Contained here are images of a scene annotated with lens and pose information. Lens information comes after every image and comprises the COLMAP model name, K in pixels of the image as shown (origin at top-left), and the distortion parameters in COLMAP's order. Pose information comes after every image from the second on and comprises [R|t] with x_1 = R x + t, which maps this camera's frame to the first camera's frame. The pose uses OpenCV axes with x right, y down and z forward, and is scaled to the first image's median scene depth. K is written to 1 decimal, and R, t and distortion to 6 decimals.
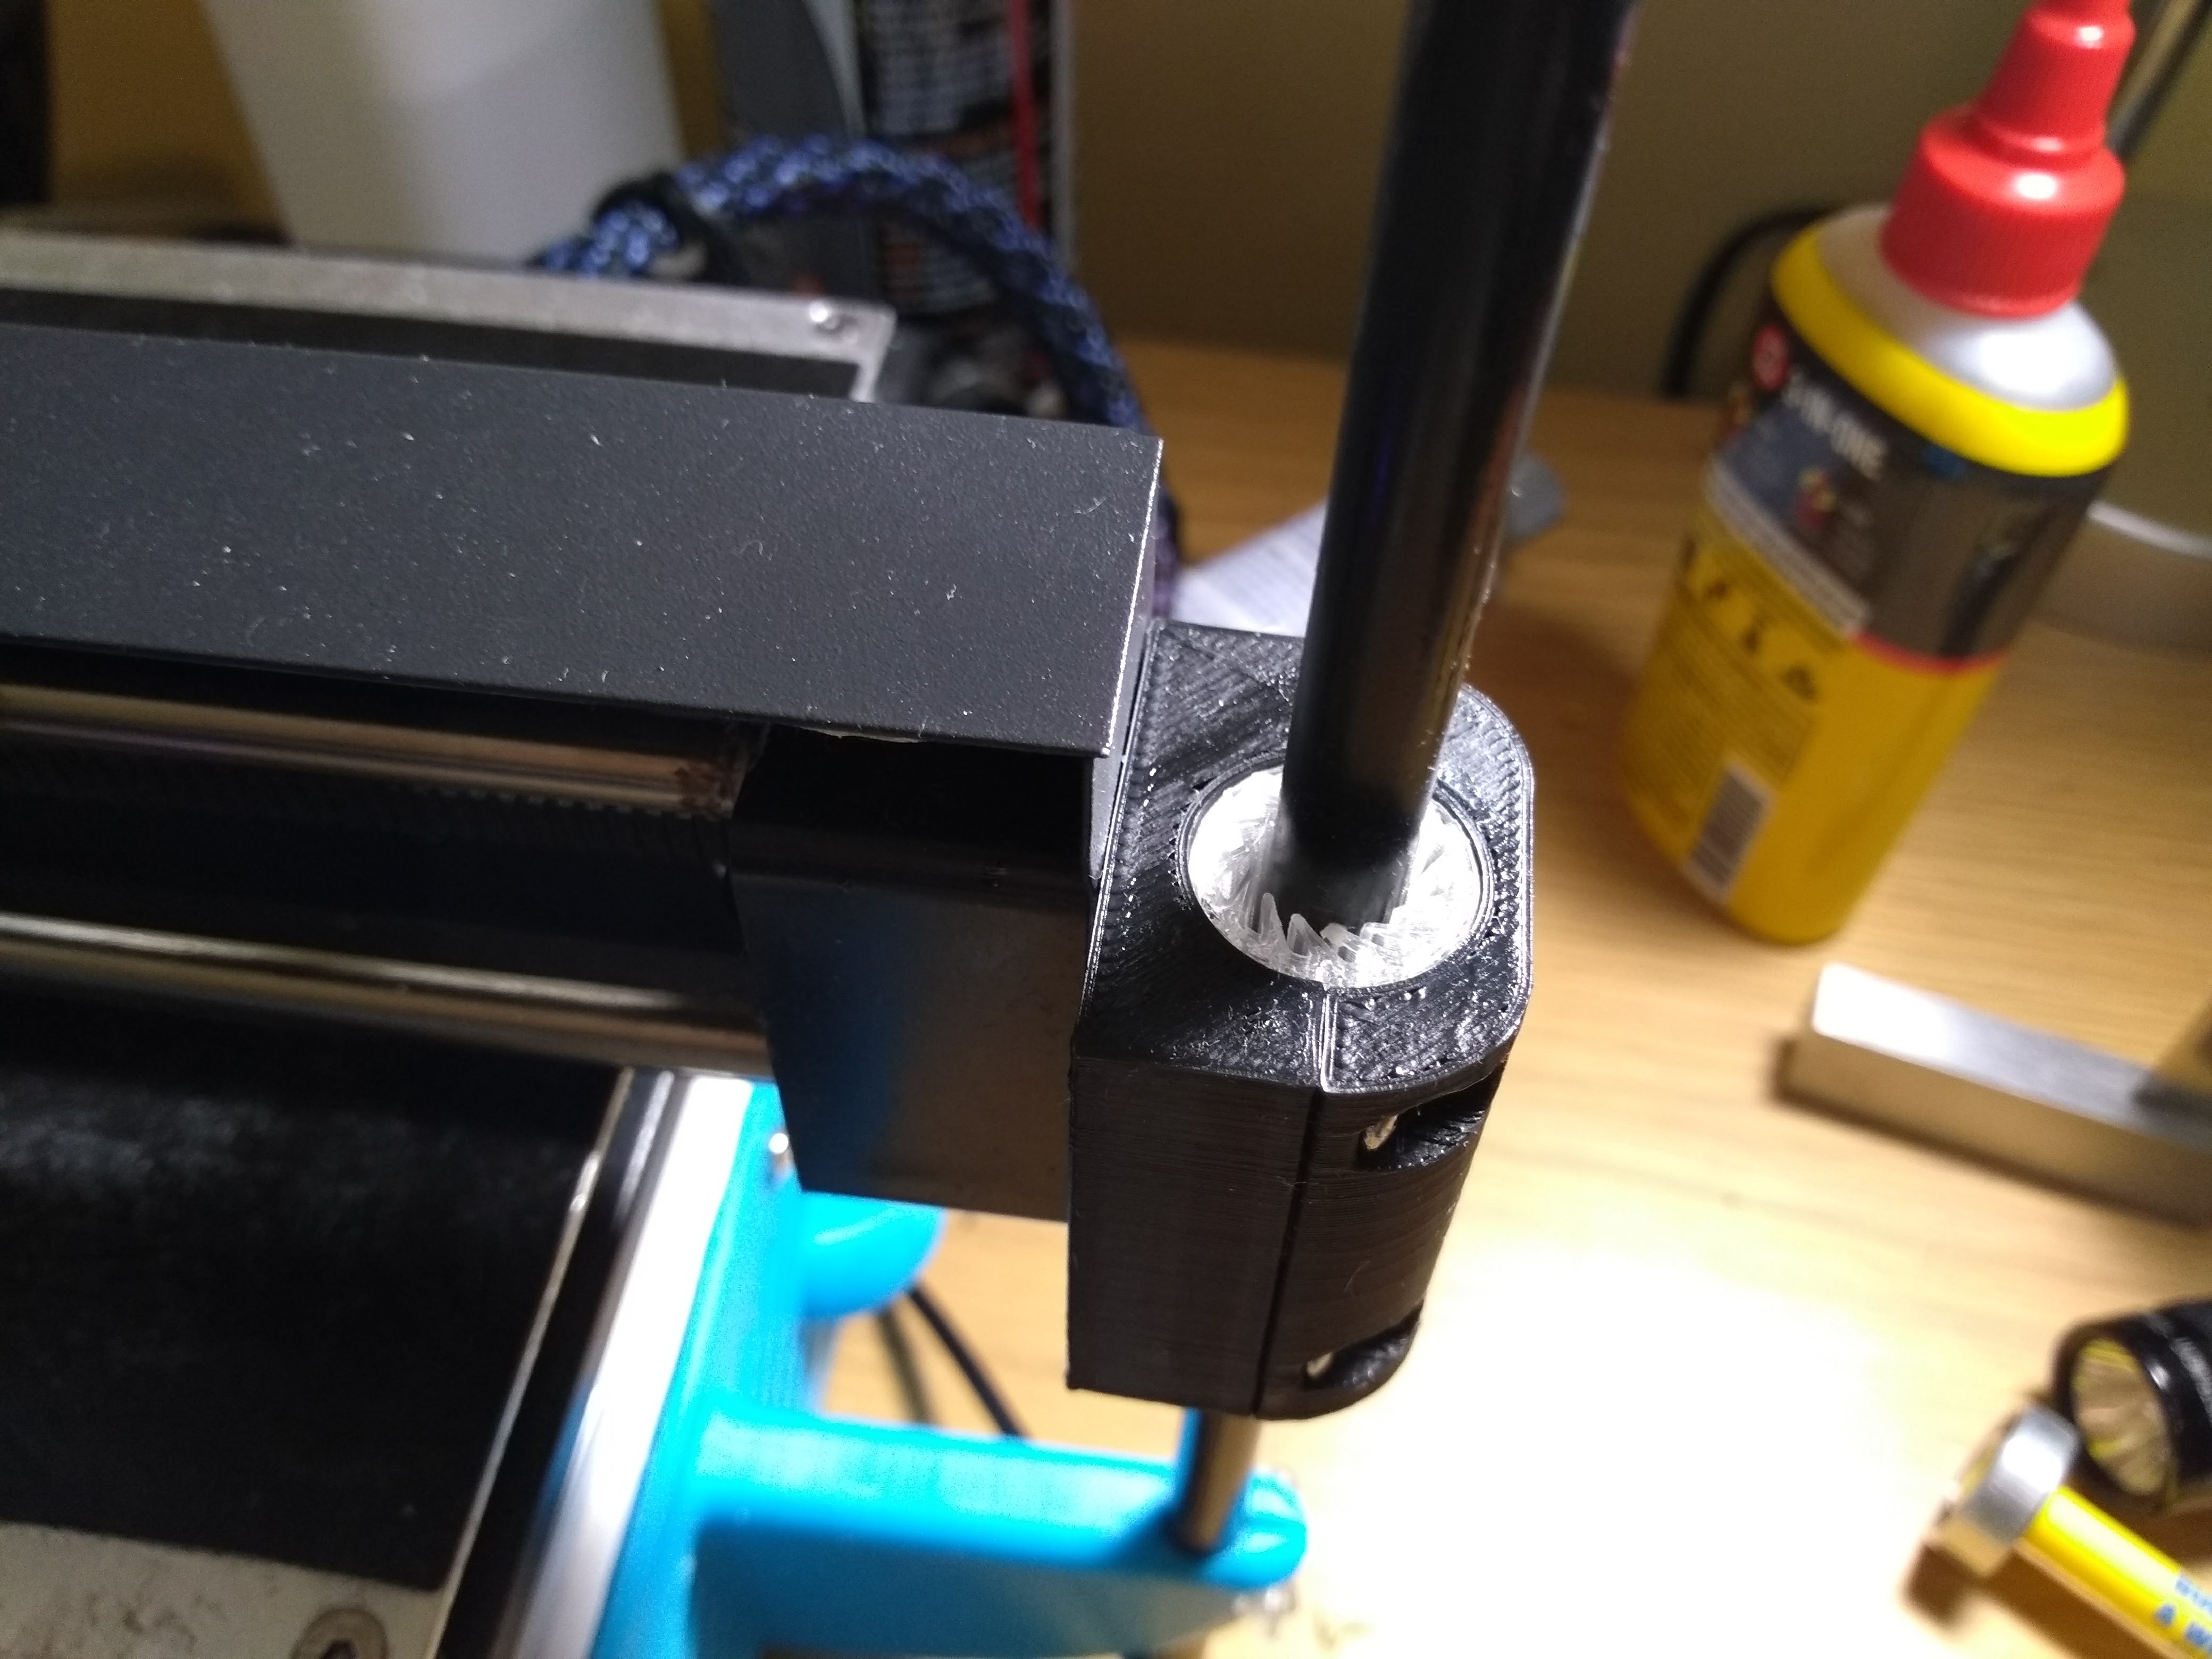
lens RADIAL K [[1820.4, 0, 1106.3], [0, 1820.4, 882.2], [0, 0, 1]] dist [-0.047349, -0.005726]
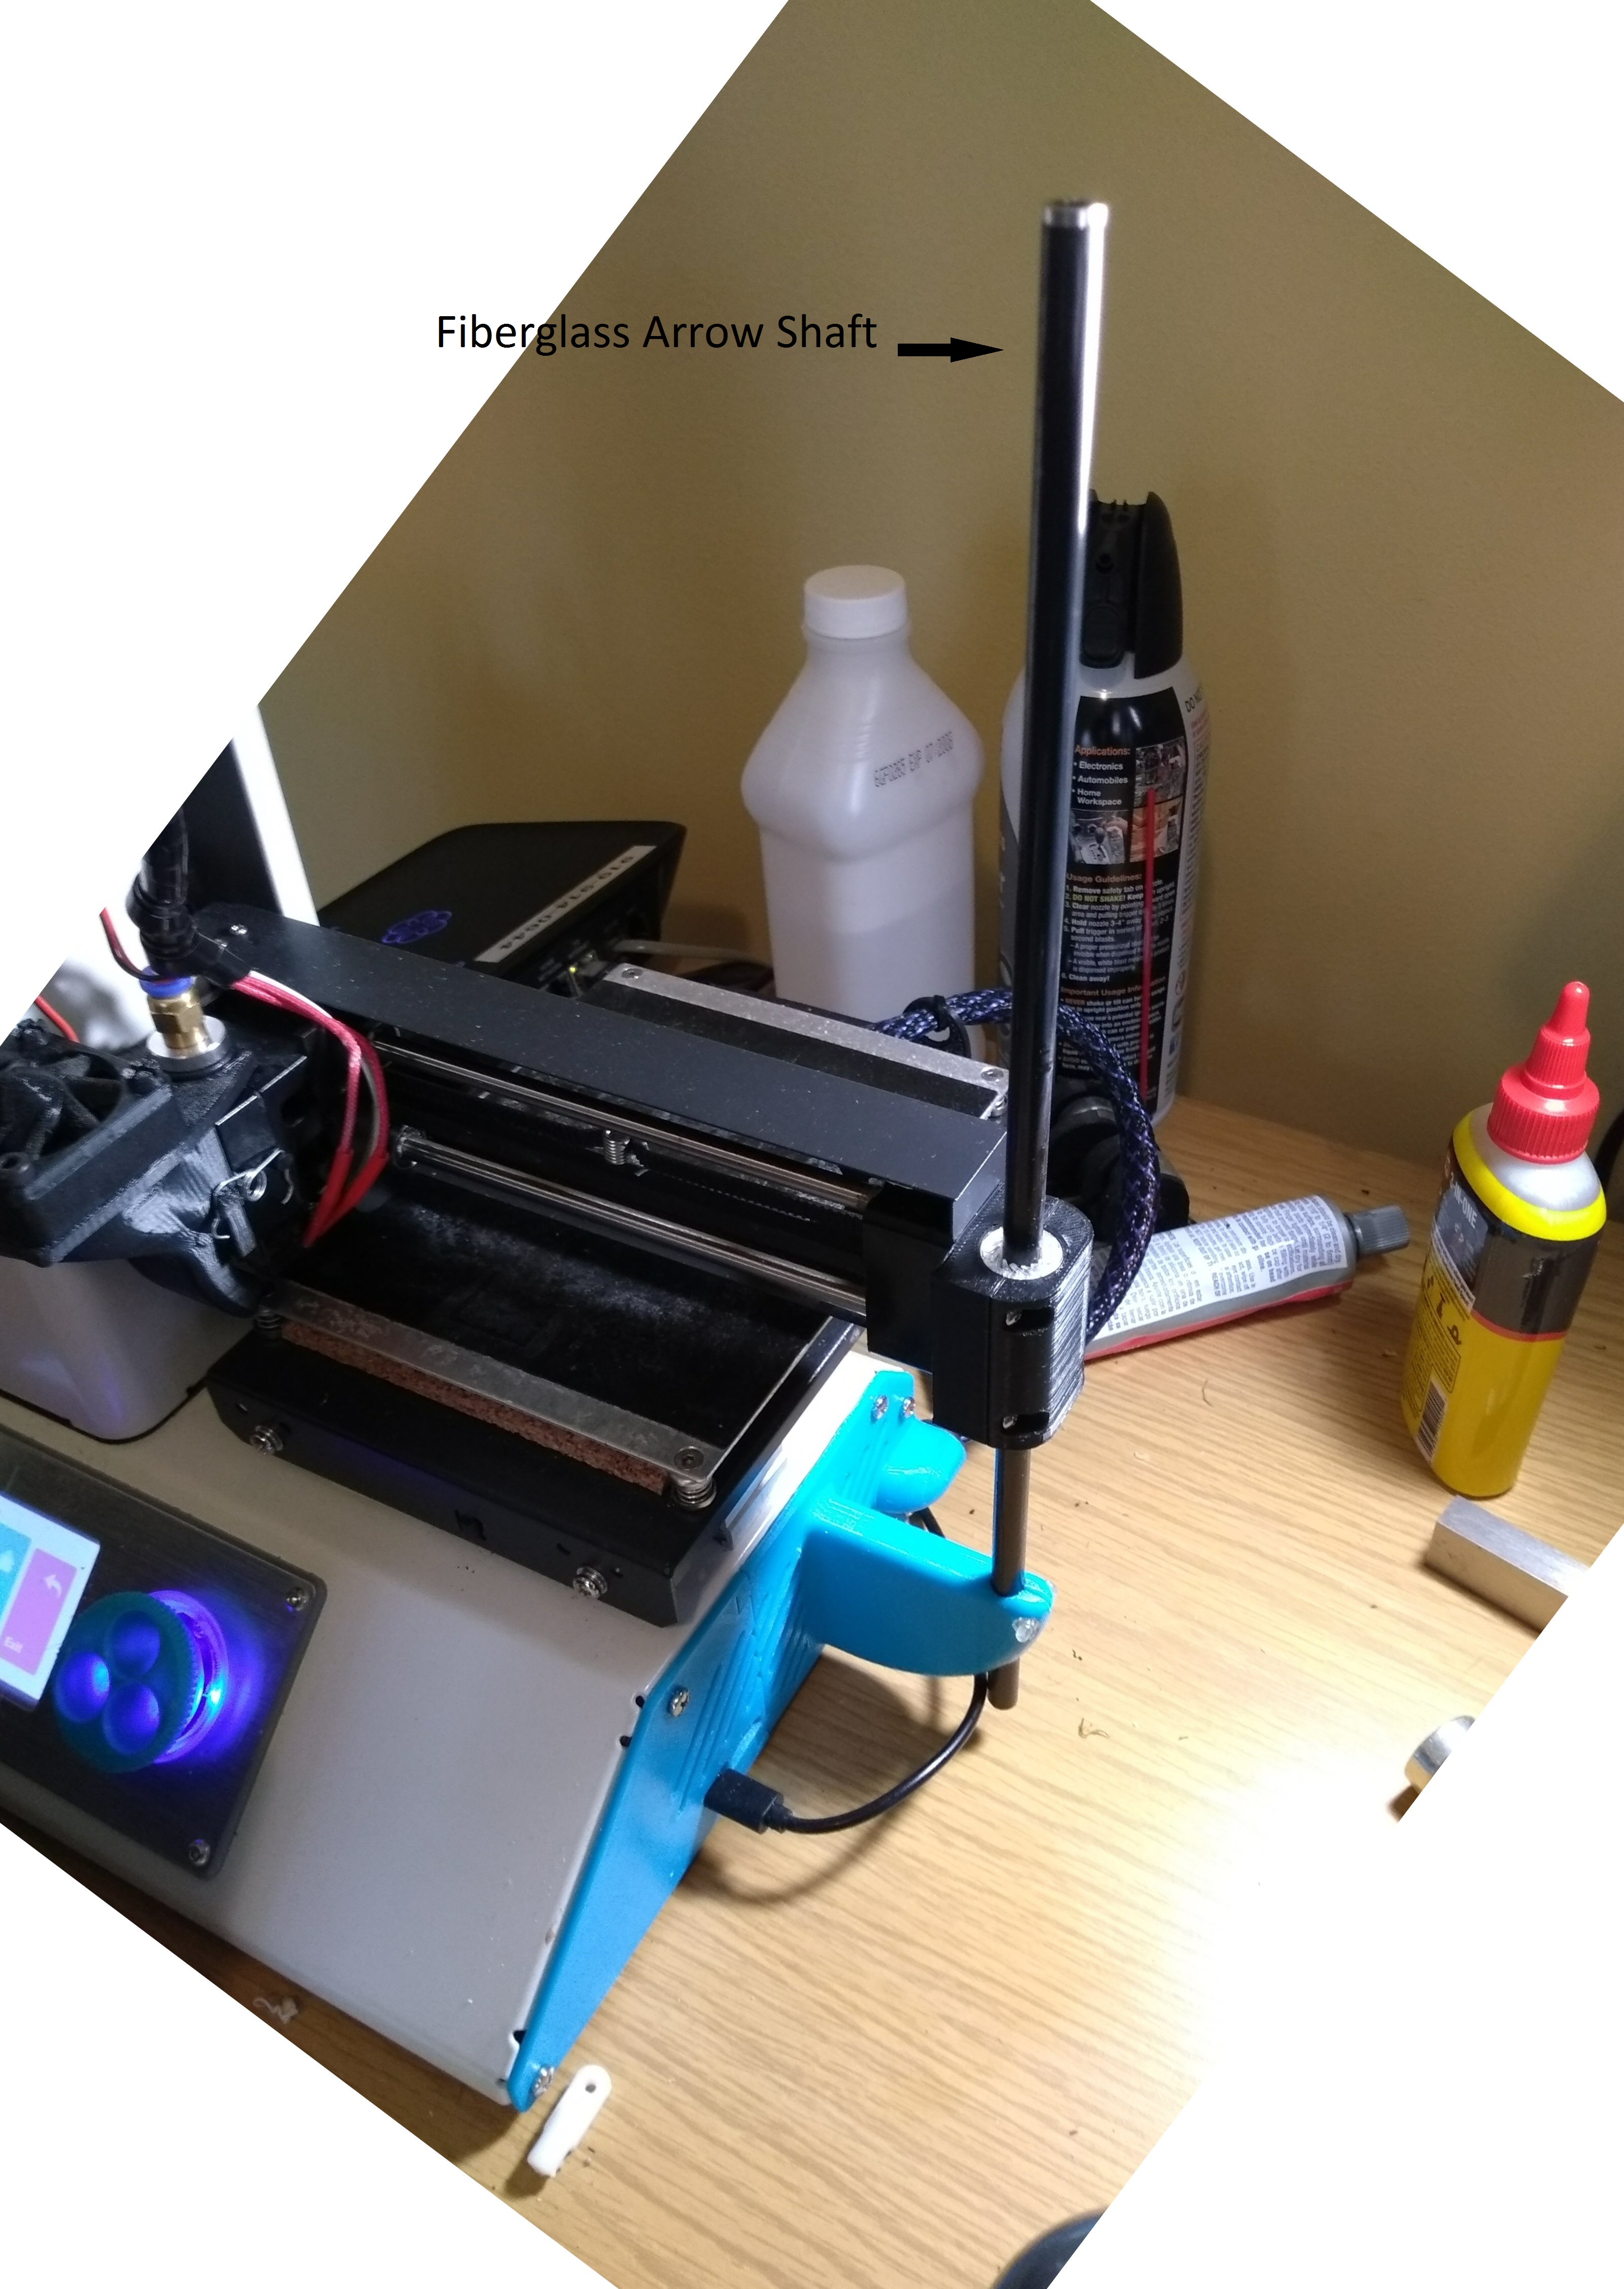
lens RADIAL K [[1758.4, 0, 812.0], [0, 1758.4, 1144.5], [0, 0, 1]] dist [0.007993, 0.002063]
pose [[0.925661, 0.180375, -0.332591, 0.394704], [-0.252522, 0.949138, -0.188065, 0.252280], [0.281752, 0.258072, 0.924129, -1.098568]]
